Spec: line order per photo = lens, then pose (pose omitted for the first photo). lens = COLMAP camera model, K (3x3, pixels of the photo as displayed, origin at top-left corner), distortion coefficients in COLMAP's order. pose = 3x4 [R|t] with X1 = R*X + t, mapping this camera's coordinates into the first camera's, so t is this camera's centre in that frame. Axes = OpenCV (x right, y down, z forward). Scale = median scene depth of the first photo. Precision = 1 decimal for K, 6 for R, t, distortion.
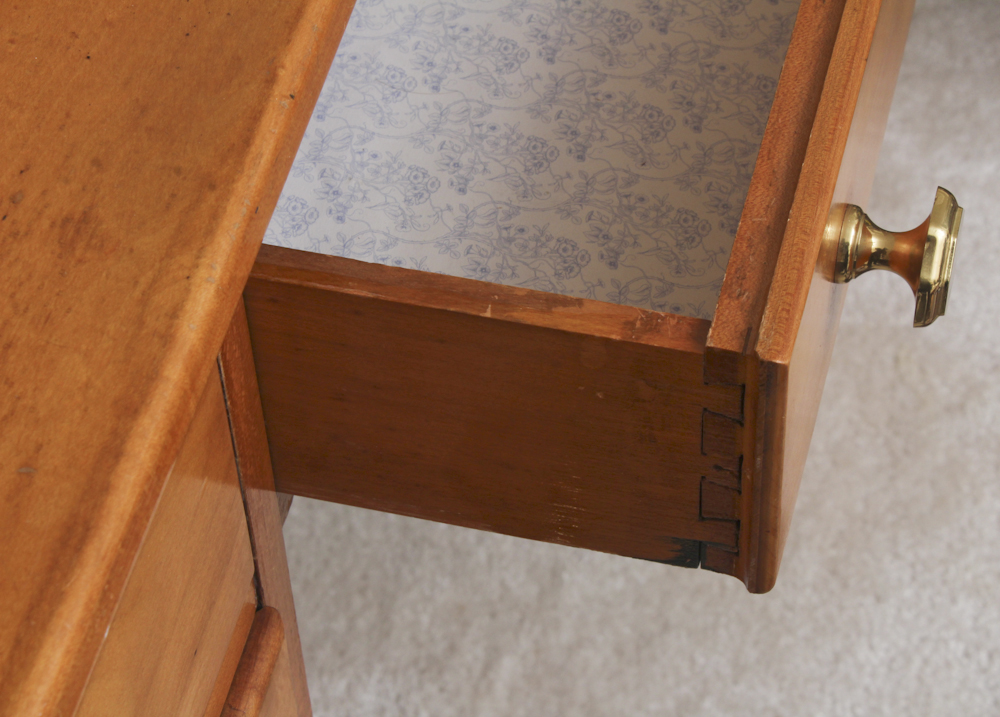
lens RADIAL K [[2588.4, 0, 499.9], [0, 2588.4, 358.6], [0, 0, 1]] dist [0.083187, 0.000000]
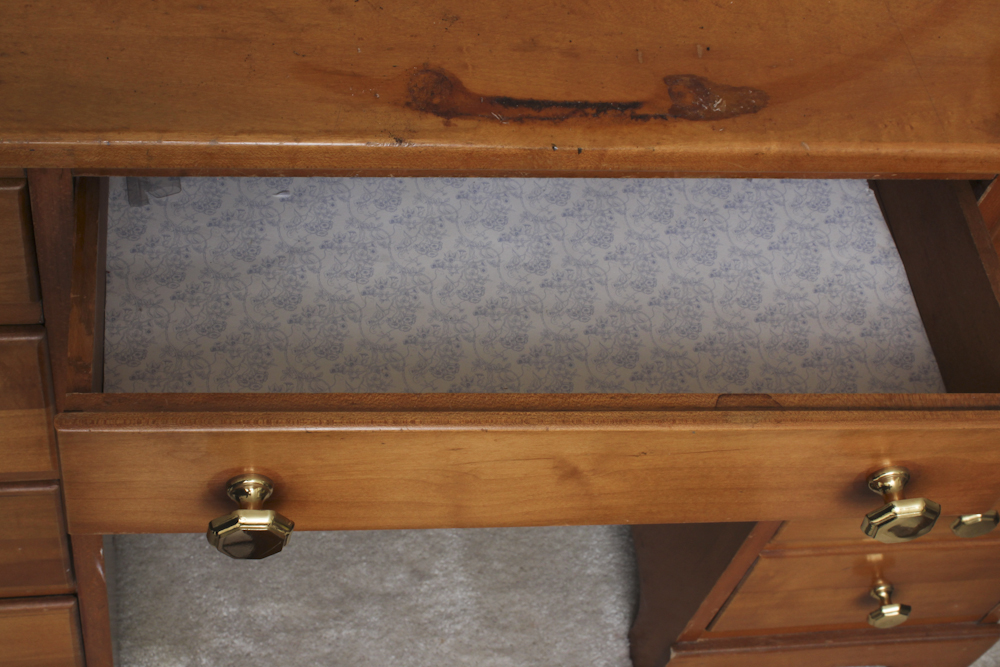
lens RADIAL K [[1513.4, 0, 499.9], [0, 1513.4, 333.5], [0, 0, 1]] dist [-0.006535, 0.000000]
pose [[0.349031, 0.815178, -0.462236, 0.286499], [-0.824051, 0.501860, 0.262824, -0.247869], [0.446226, 0.289172, 0.846913, 0.100304]]
